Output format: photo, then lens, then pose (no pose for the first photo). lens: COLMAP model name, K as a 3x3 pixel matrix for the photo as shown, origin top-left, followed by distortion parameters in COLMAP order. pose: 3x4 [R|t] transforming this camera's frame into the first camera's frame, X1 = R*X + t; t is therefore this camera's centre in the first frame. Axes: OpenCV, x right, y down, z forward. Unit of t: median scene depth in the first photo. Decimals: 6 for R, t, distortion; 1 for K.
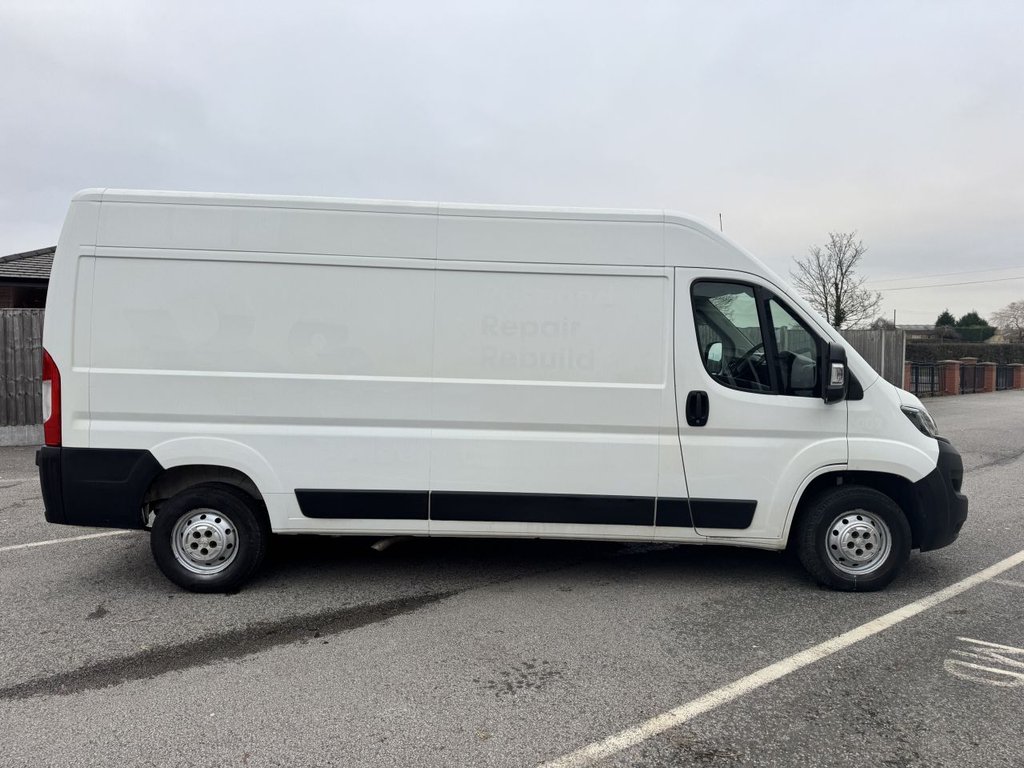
lens RADIAL K [[707.1, 0, 512.0], [0, 707.1, 384.0], [0, 0, 1]] dist [0.044793, -0.042765]
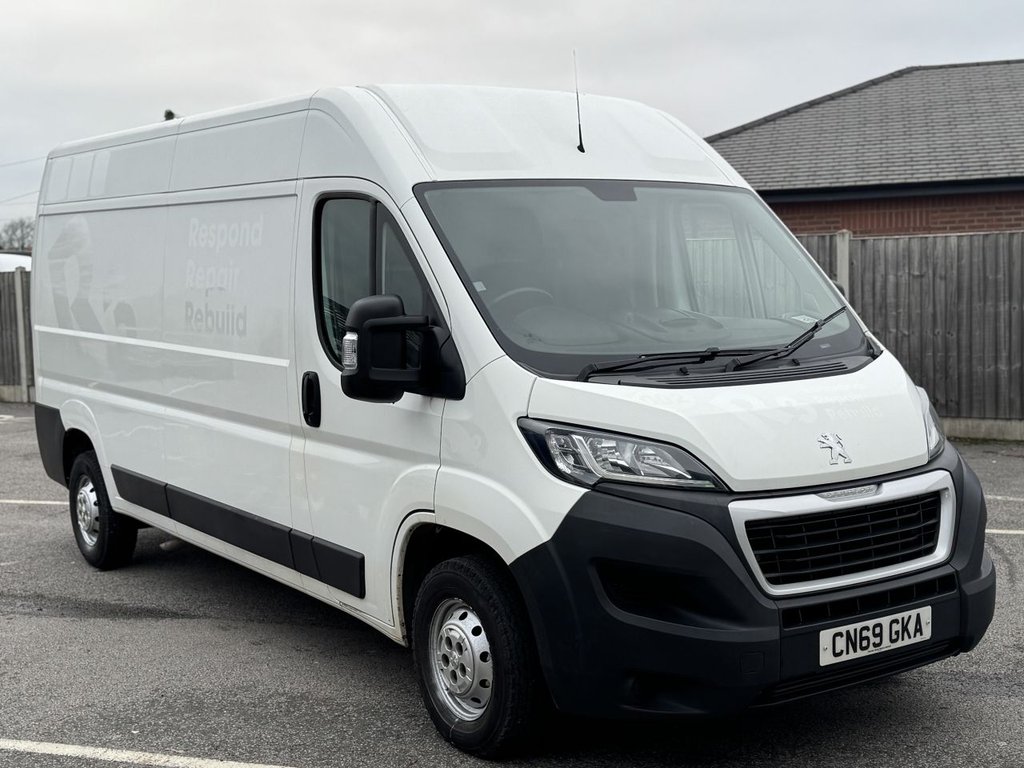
lens RADIAL K [[1328.3, 0, 521.2], [0, 1328.3, 398.3], [0, 0, 1]] dist [0.176347, -0.377688]
pose [[0.563509, 0.053680, -0.824364, 1.374876], [-0.021143, 0.998497, 0.050566, -0.031666], [0.825839, -0.011065, 0.563797, 0.472815]]
